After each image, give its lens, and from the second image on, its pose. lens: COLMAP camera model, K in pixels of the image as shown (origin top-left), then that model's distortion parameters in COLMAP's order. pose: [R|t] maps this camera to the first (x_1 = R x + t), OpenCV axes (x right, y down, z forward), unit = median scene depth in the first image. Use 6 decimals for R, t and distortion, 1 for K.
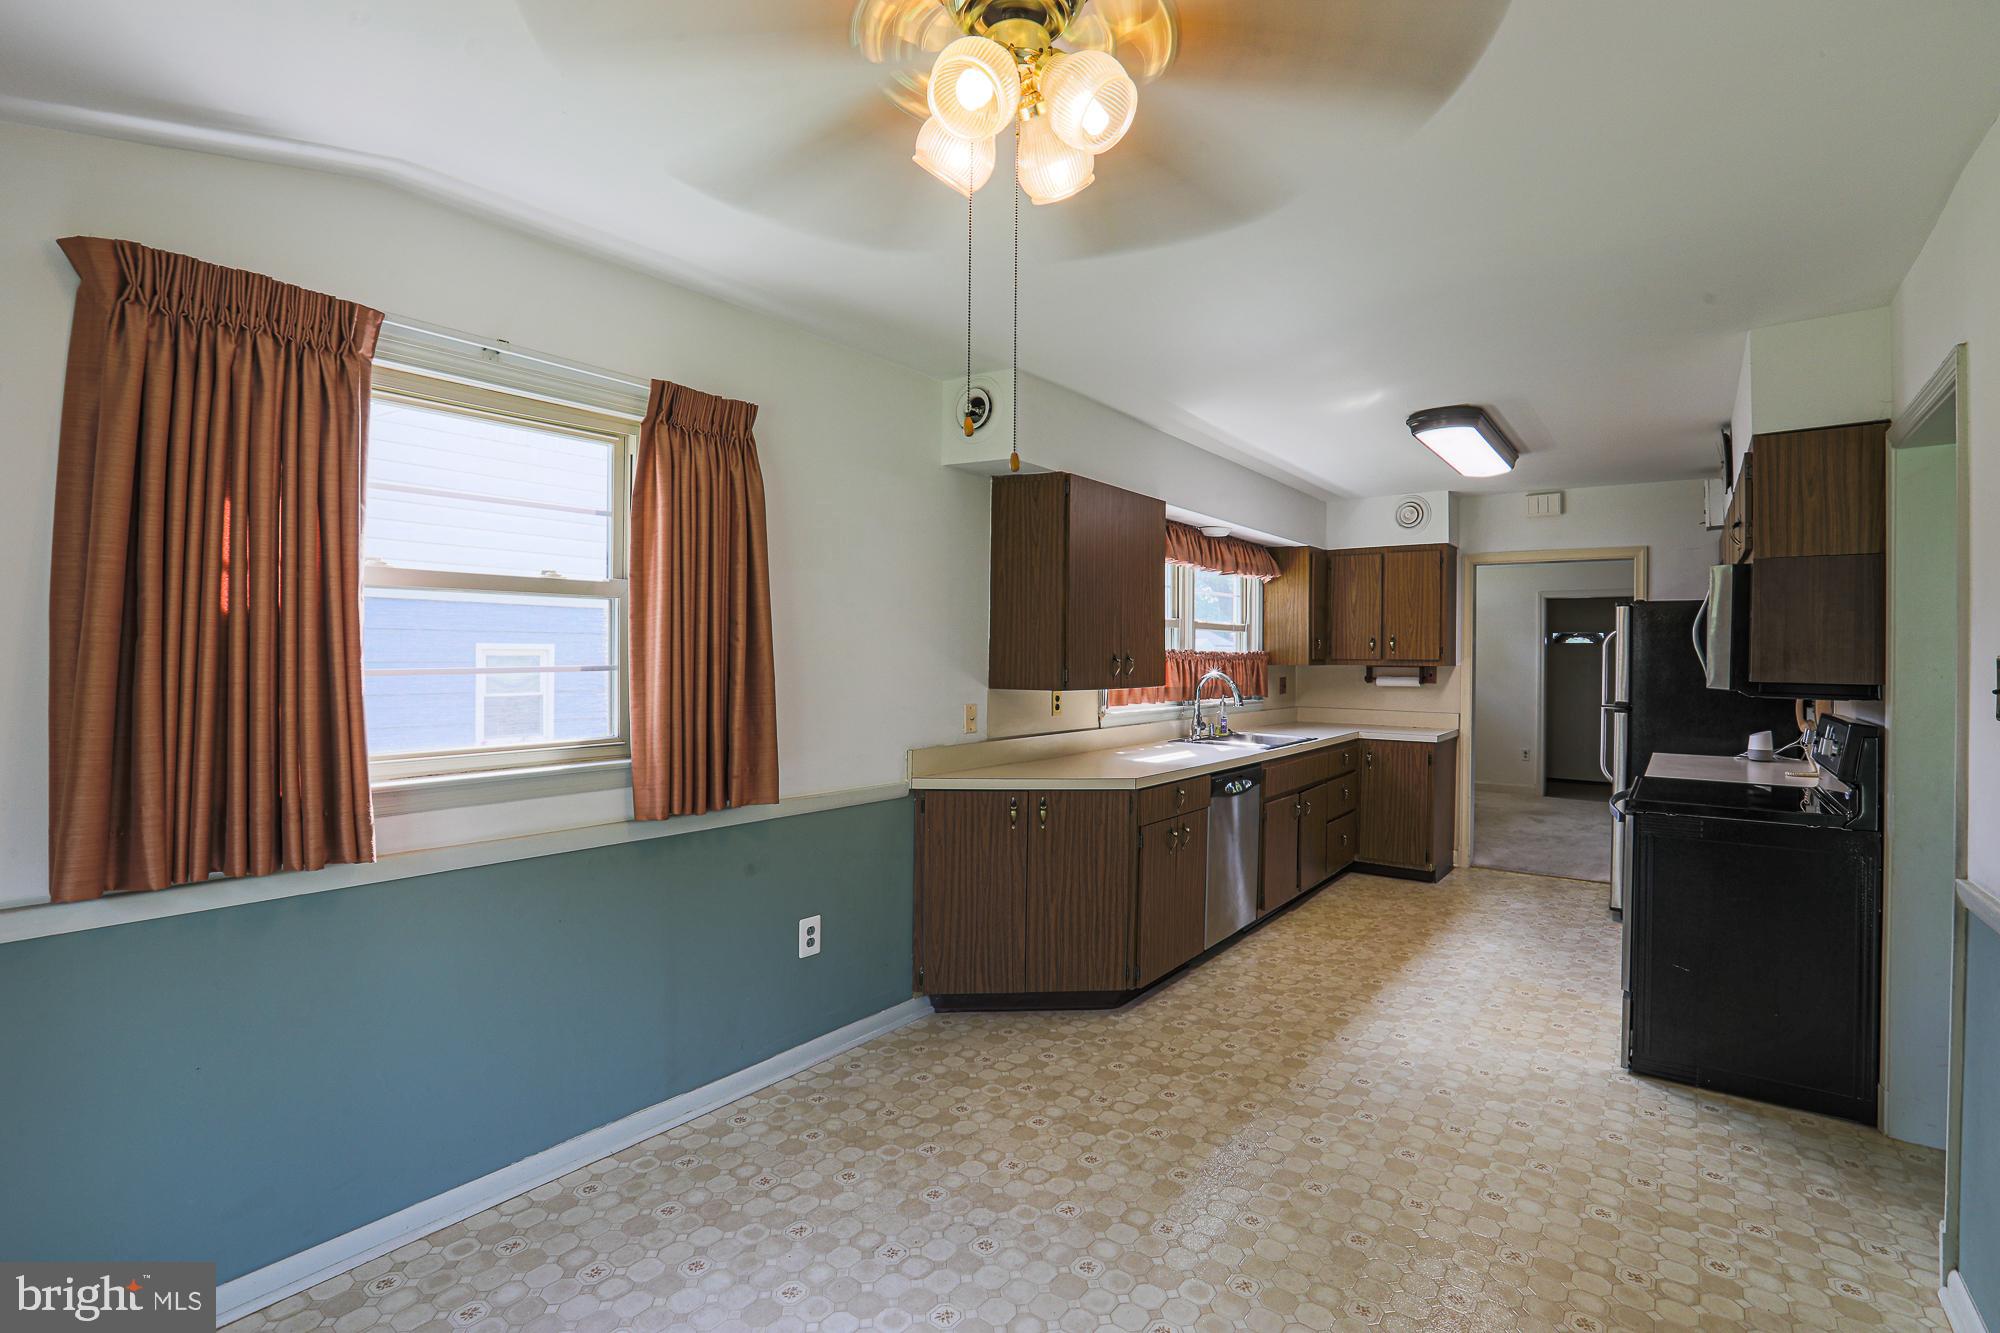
lens RADIAL K [[896.6, 0, 982.2], [0, 896.6, 628.2], [0, 0, 1]] dist [-0.058644, 0.018135]
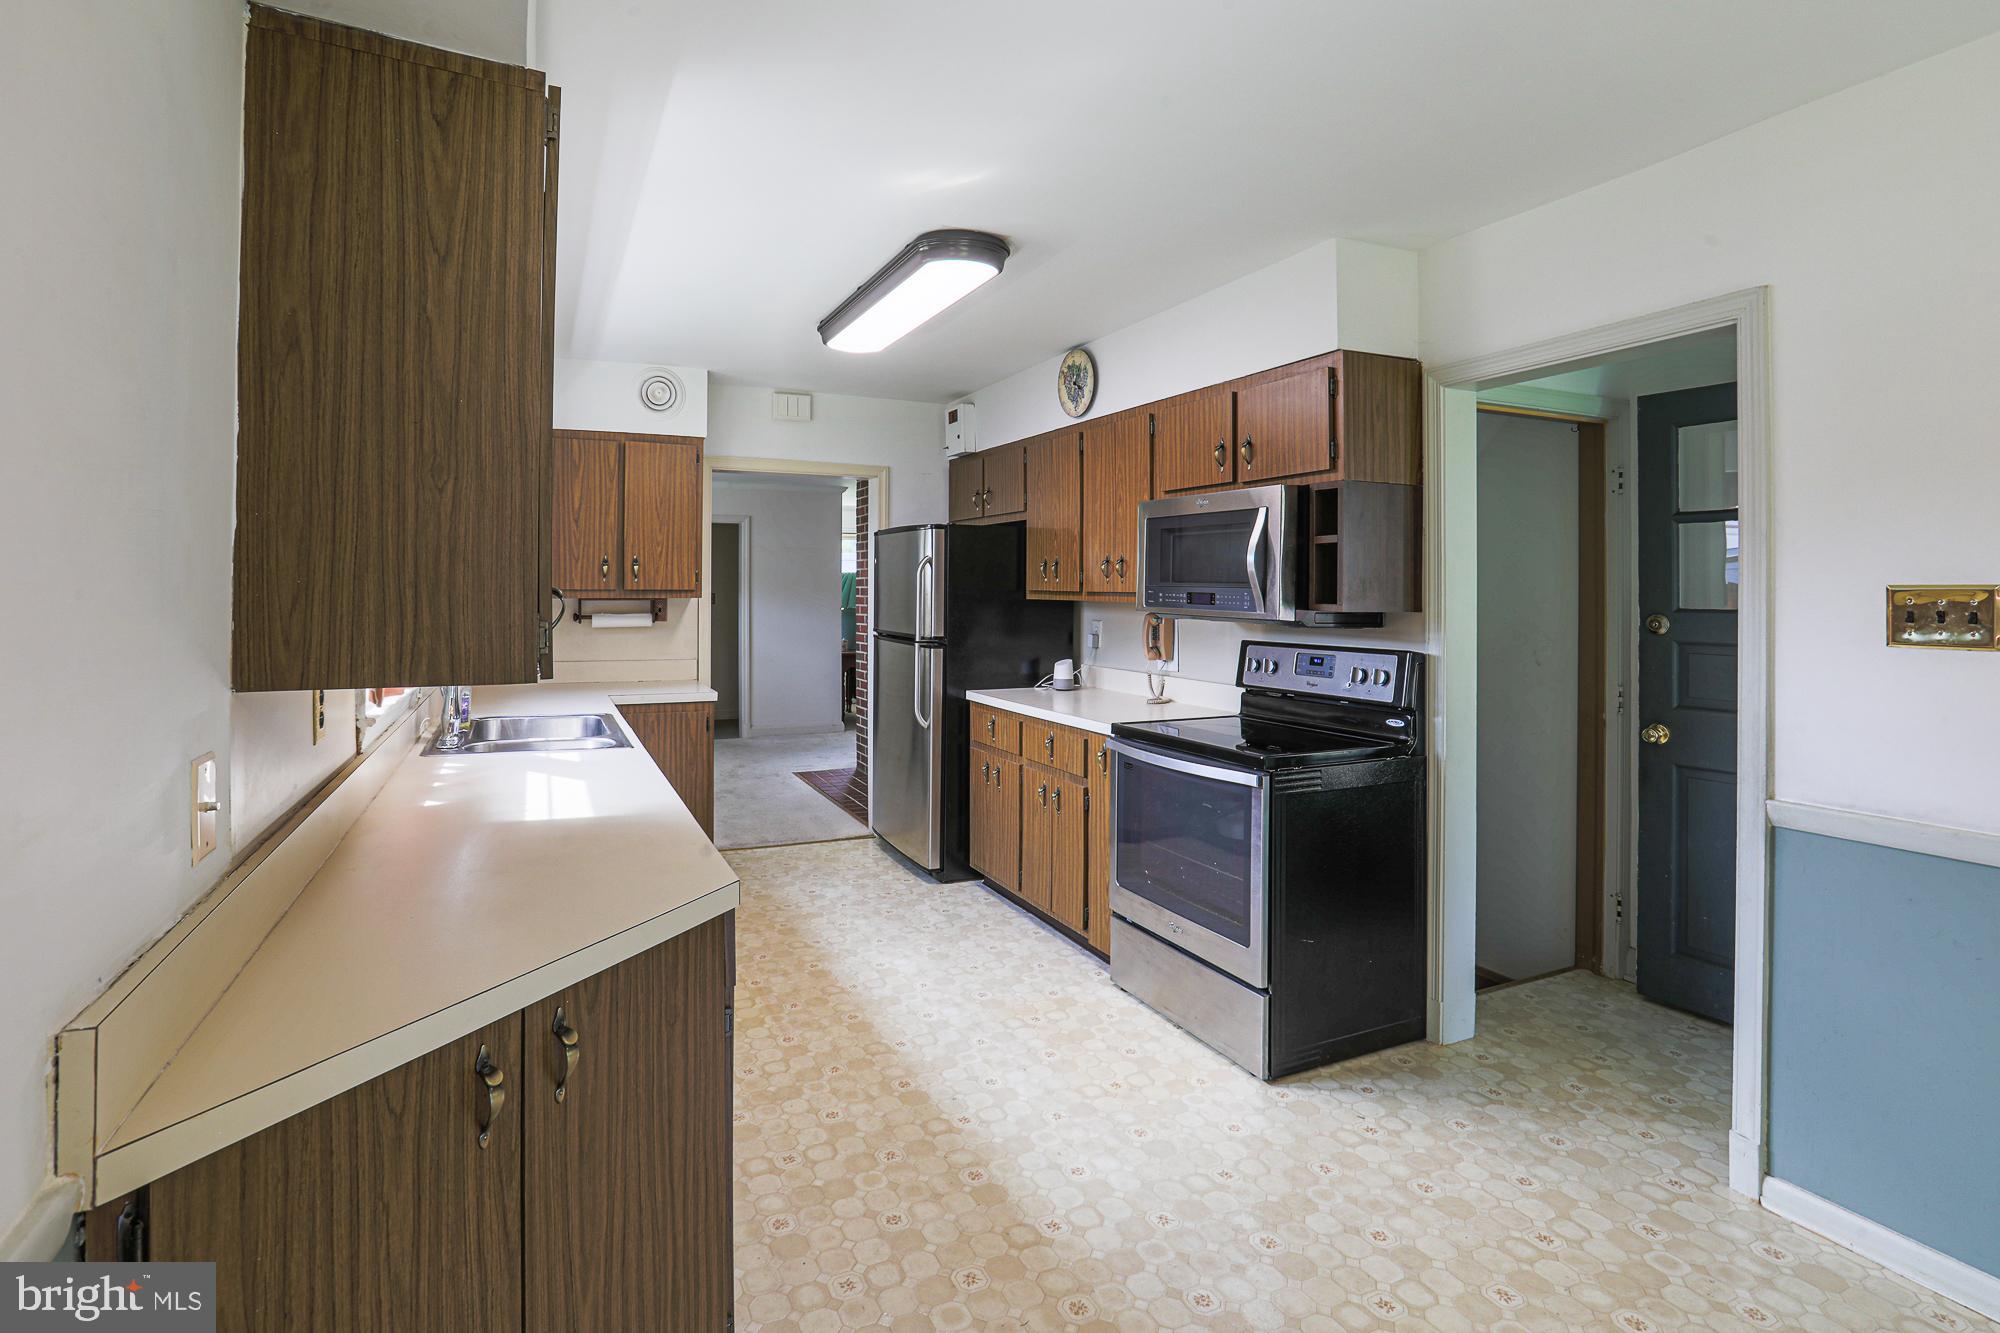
lens RADIAL K [[963.1, 0, 921.4], [0, 963.1, 576.2], [0, 0, 1]] dist [-0.051632, 0.016199]
pose [[0.482779, 0.005666, 0.875724, -0.187467], [-0.023755, 0.999696, 0.006628, 0.025084], [-0.875420, -0.024002, 0.482767, 0.764163]]
